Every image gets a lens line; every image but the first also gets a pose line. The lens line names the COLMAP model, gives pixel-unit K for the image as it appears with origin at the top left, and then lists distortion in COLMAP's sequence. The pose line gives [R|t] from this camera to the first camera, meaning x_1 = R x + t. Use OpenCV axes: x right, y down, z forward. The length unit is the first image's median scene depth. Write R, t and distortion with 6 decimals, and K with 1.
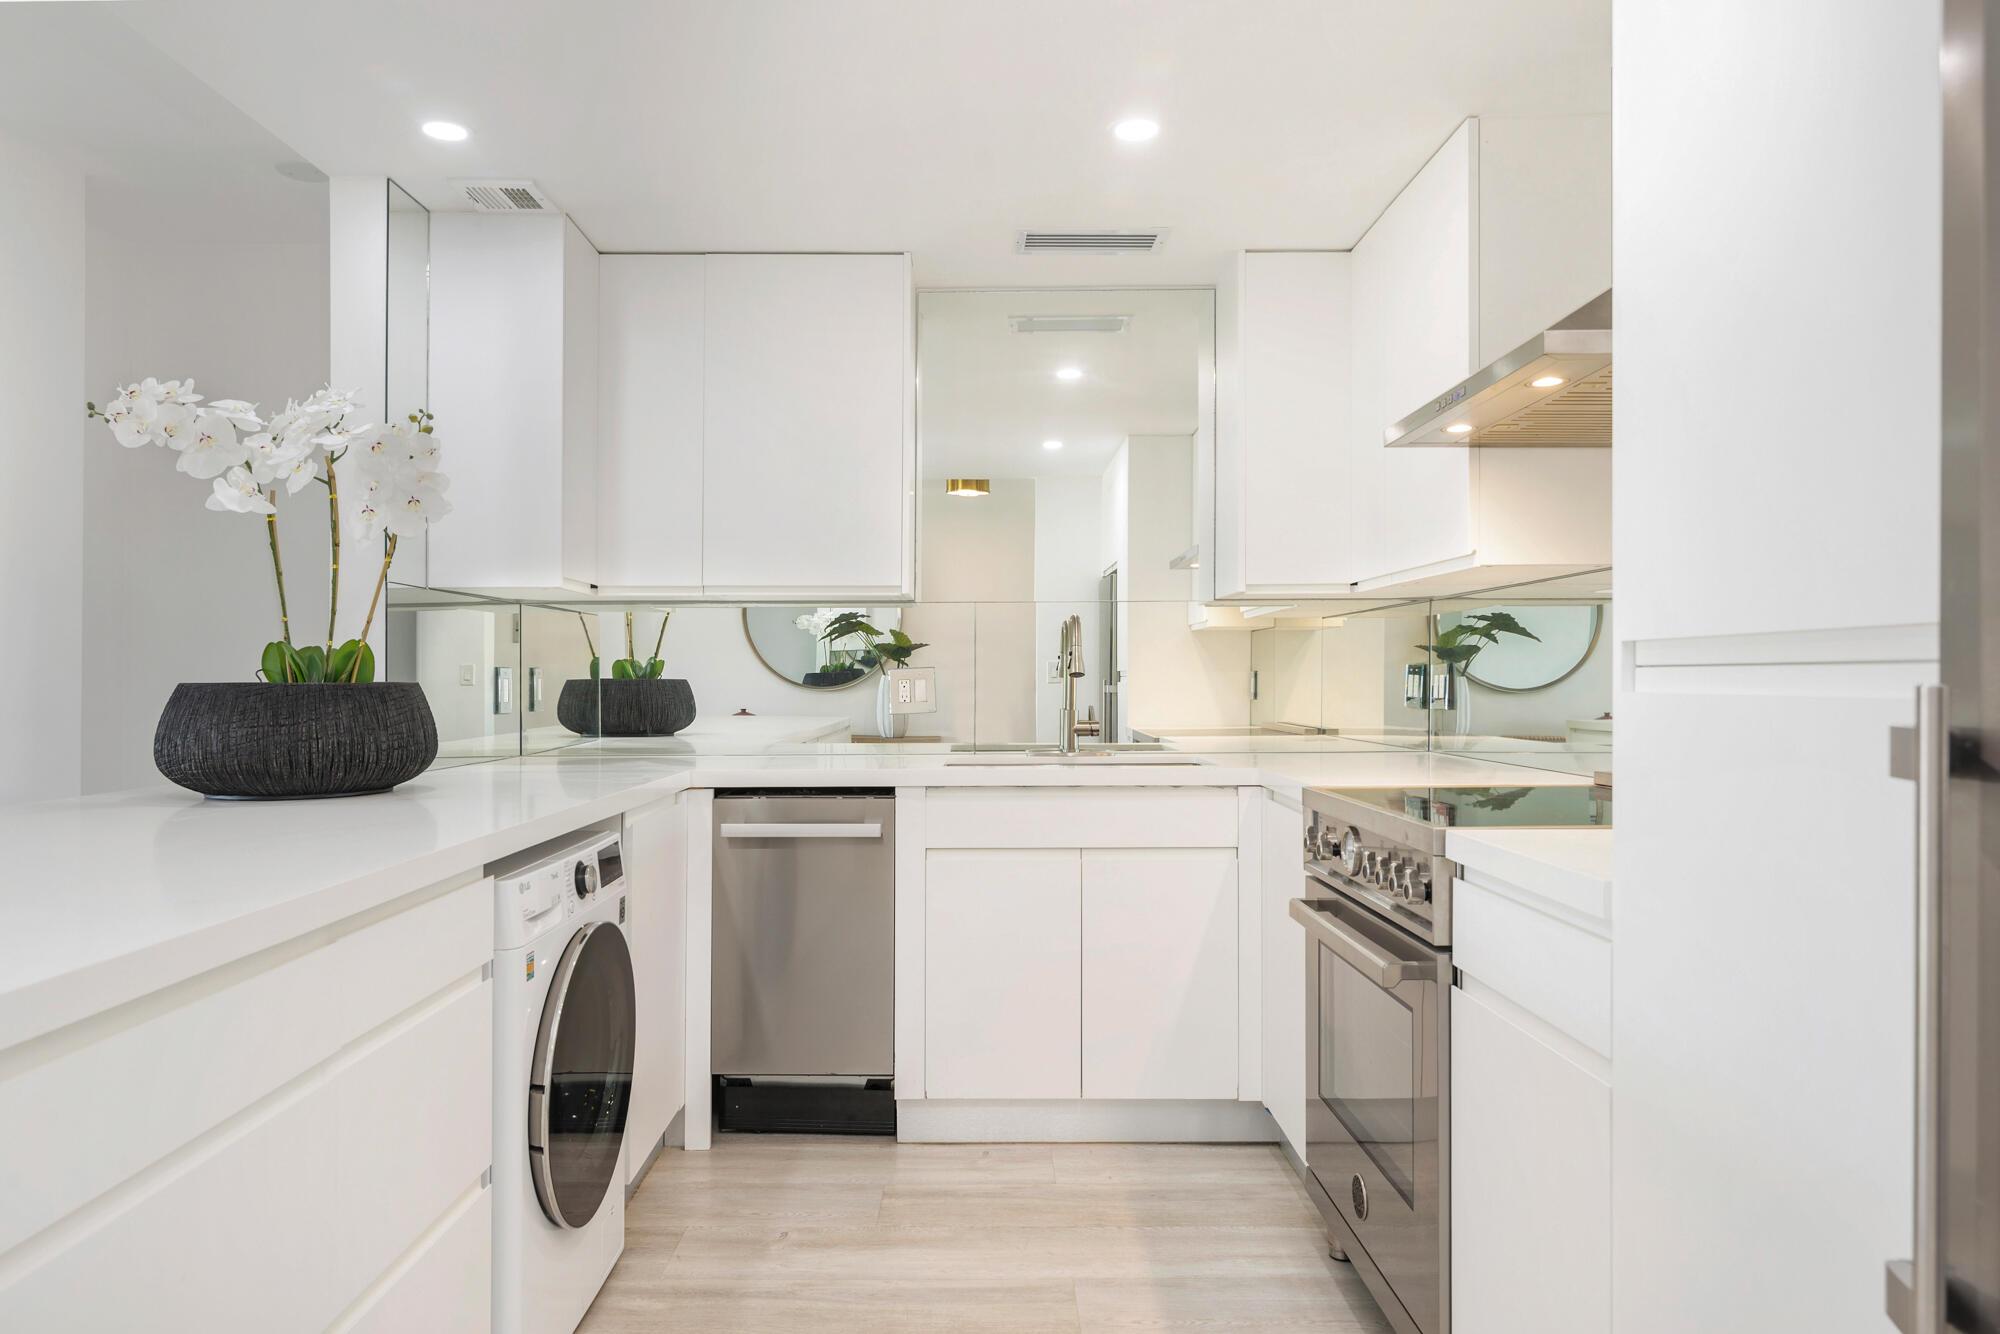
lens RADIAL K [[1263.1, 0, 976.7], [0, 1263.1, 677.5], [0, 0, 1]] dist [0.003977, -0.000783]
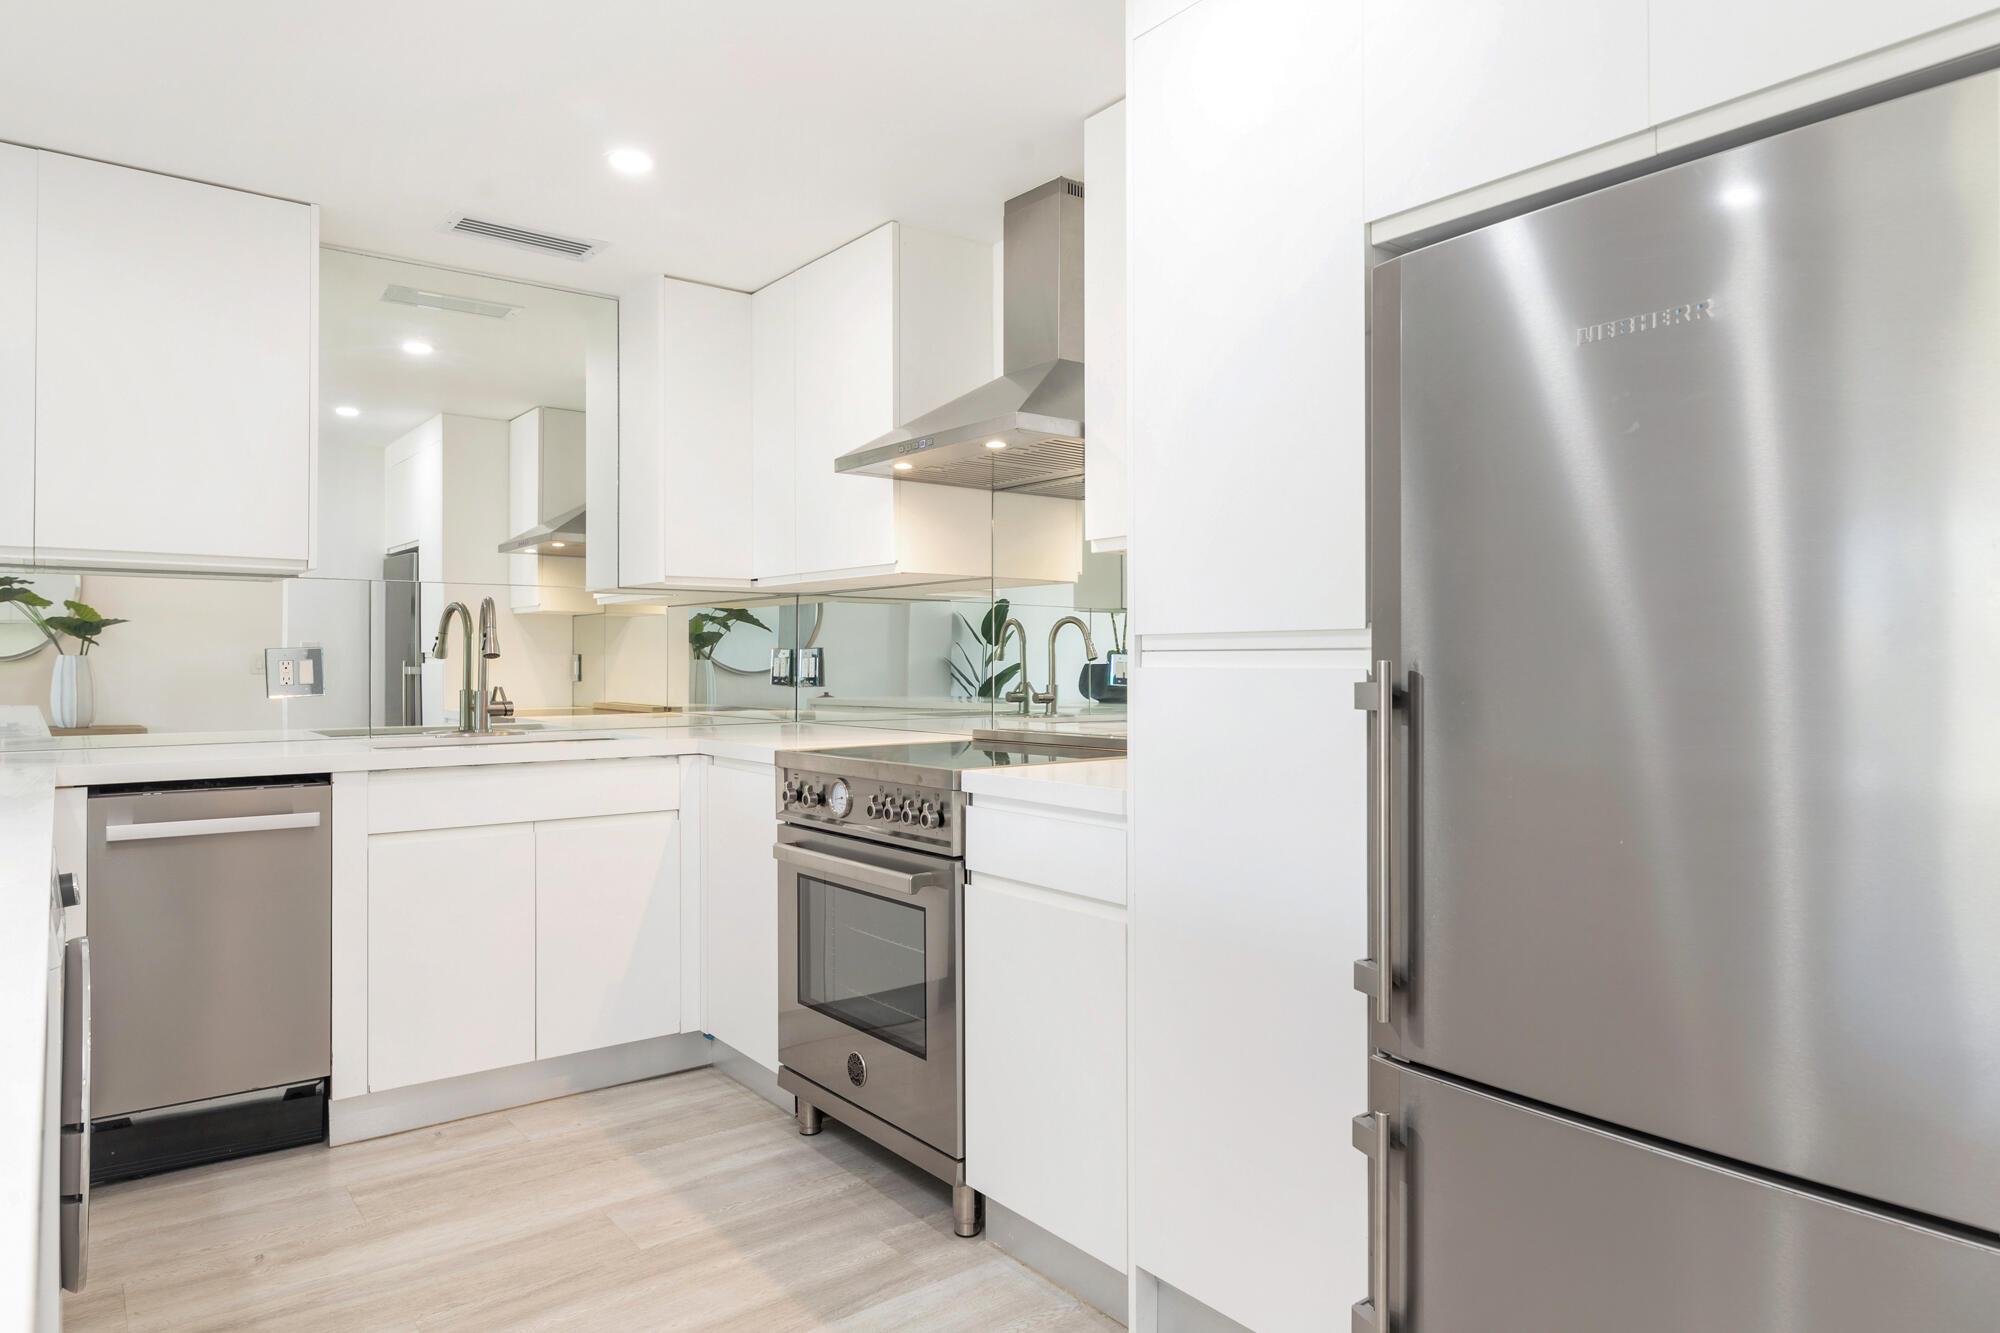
lens RADIAL K [[1228.5, 0, 1000.0], [0, 1228.5, 666.5], [0, 0, 1]] dist [0.001125, -0.000460]
pose [[0.783611, 0.000902, 0.621251, -0.261321], [-0.003144, 0.999992, 0.002515, 0.003253], [-0.621243, -0.003924, 0.783608, -0.037433]]
